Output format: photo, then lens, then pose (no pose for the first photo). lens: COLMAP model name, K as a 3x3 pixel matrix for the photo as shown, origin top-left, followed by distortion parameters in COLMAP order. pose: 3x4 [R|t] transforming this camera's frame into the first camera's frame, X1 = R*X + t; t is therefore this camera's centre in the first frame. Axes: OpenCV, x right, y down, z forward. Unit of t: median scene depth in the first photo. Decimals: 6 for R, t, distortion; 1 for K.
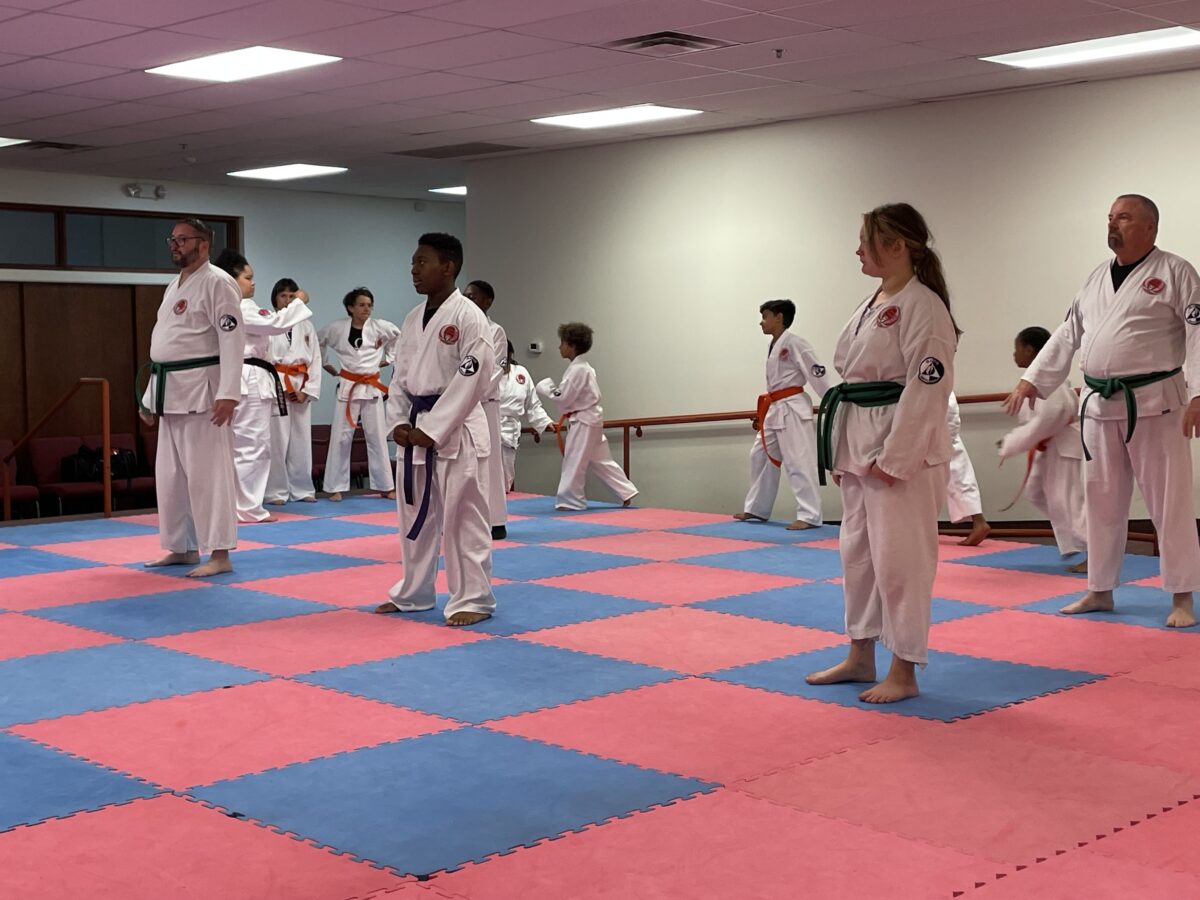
lens RADIAL K [[1632.1, 0, 595.1], [0, 1632.1, 430.6], [0, 0, 1]] dist [0.083532, -0.115581]
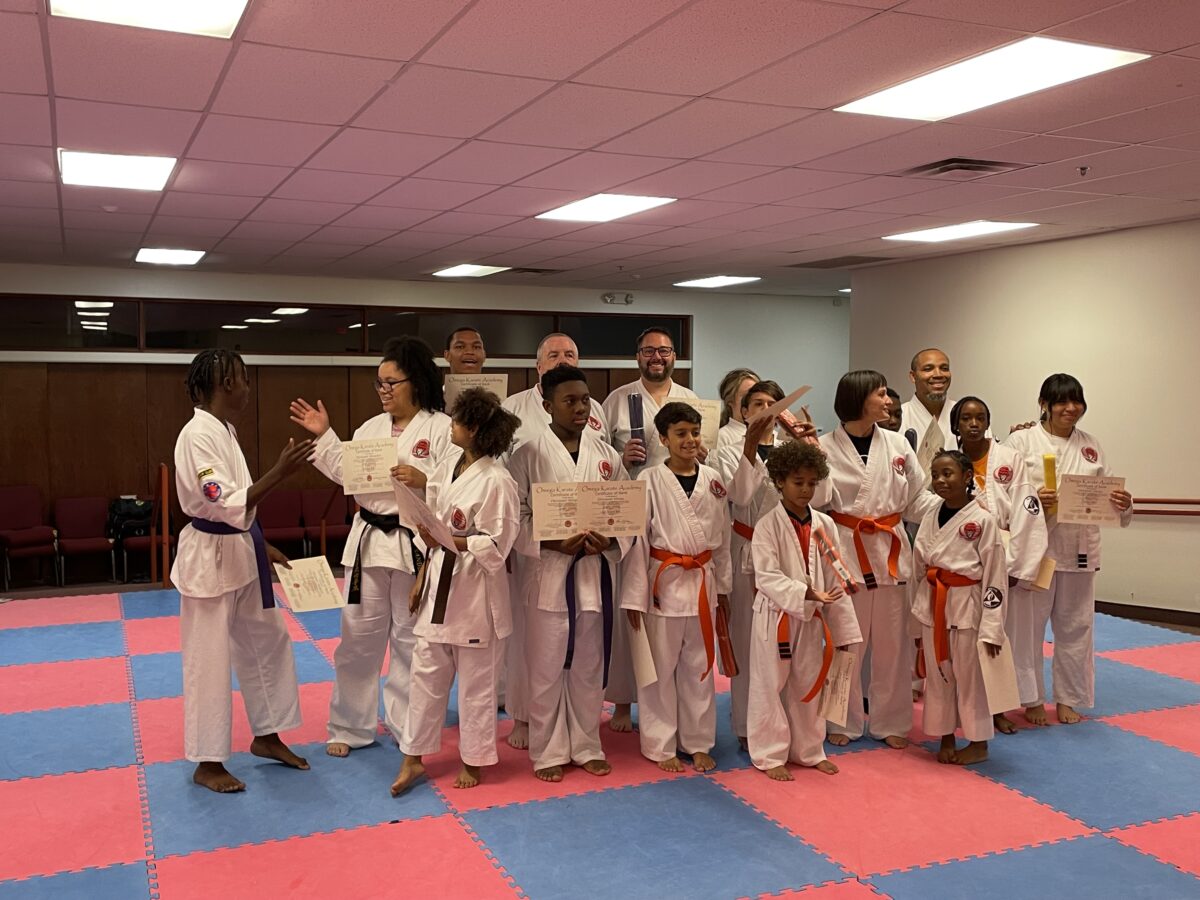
lens RADIAL K [[1159.7, 0, 600.0], [0, 1159.7, 450.0], [0, 0, 1]] dist [0.003154, -0.000438]
pose [[0.926280, 0.029829, -0.375653, 0.178551], [-0.028455, 0.999553, 0.009206, -0.080701], [0.375760, 0.002162, 0.926714, 0.319730]]
